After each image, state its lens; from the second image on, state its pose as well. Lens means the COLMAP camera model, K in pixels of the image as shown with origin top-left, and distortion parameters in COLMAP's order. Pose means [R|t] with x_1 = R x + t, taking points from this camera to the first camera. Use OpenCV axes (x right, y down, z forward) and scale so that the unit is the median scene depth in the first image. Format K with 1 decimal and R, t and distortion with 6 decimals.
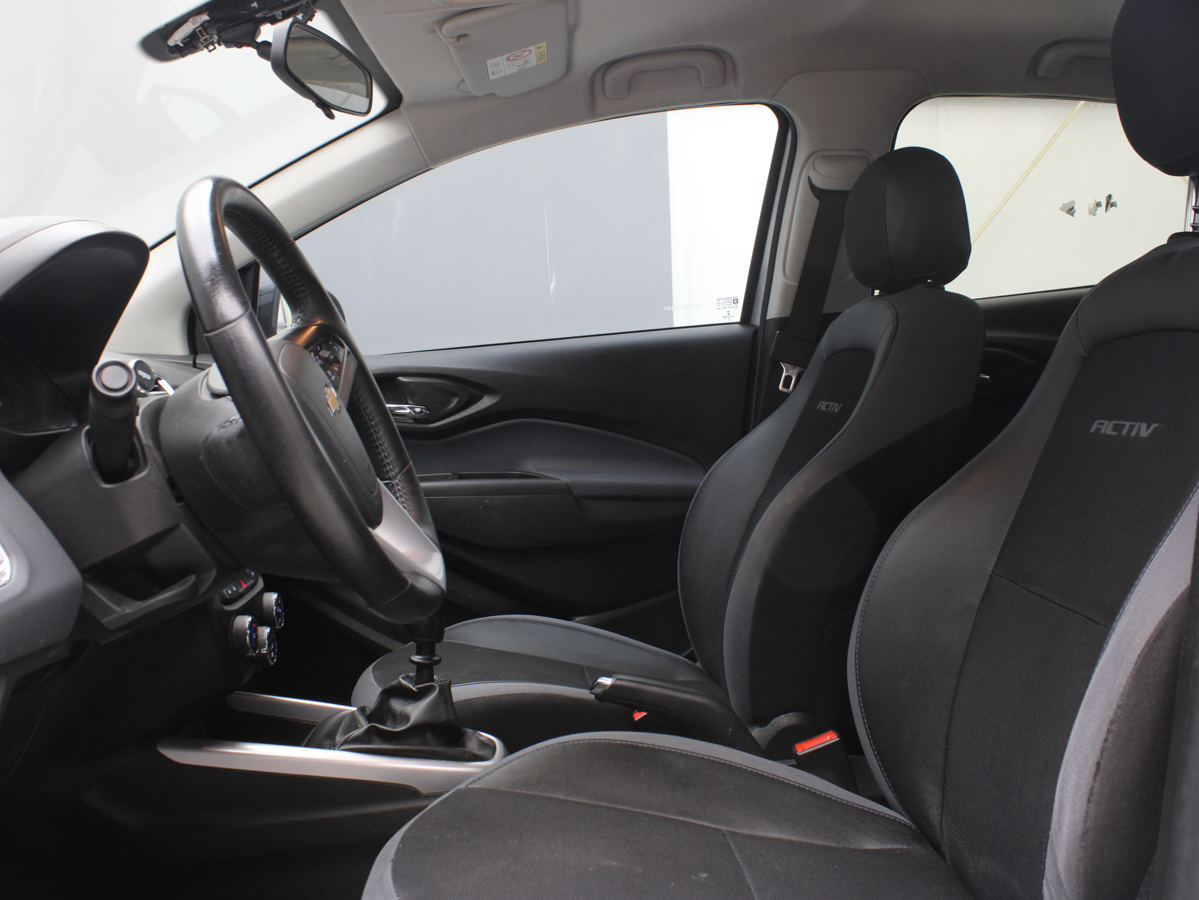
lens RADIAL K [[1210.9, 0, 601.1], [0, 1210.9, 447.2], [0, 0, 1]] dist [-0.101920, 0.000000]
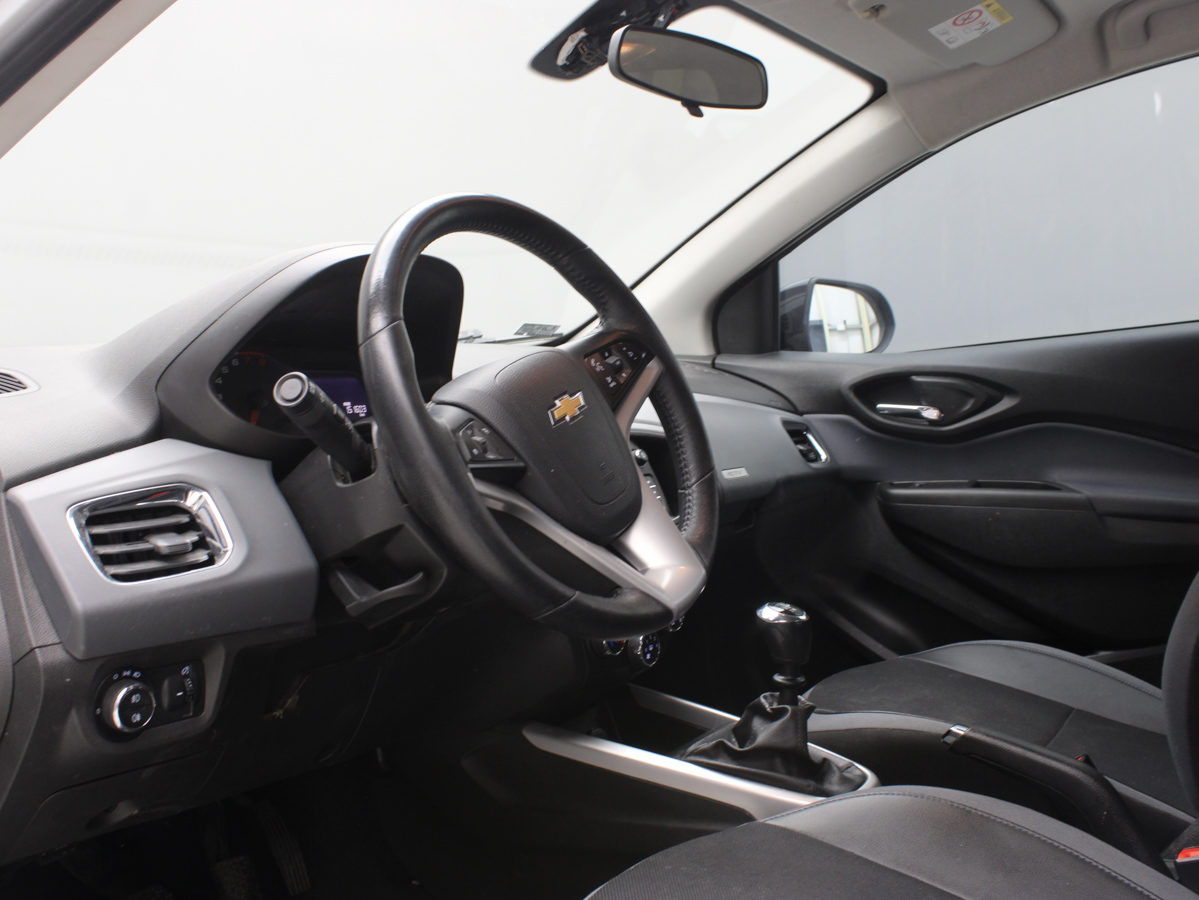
lens RADIAL K [[1210.9, 0, 600.5], [0, 1210.9, 446.7], [0, 0, 1]] dist [-0.101920, 0.000000]
pose [[0.812393, 0.025406, -0.582557, 0.226971], [-0.022284, 0.999673, 0.012521, -0.011972], [0.582685, 0.002809, 0.812693, 0.121126]]
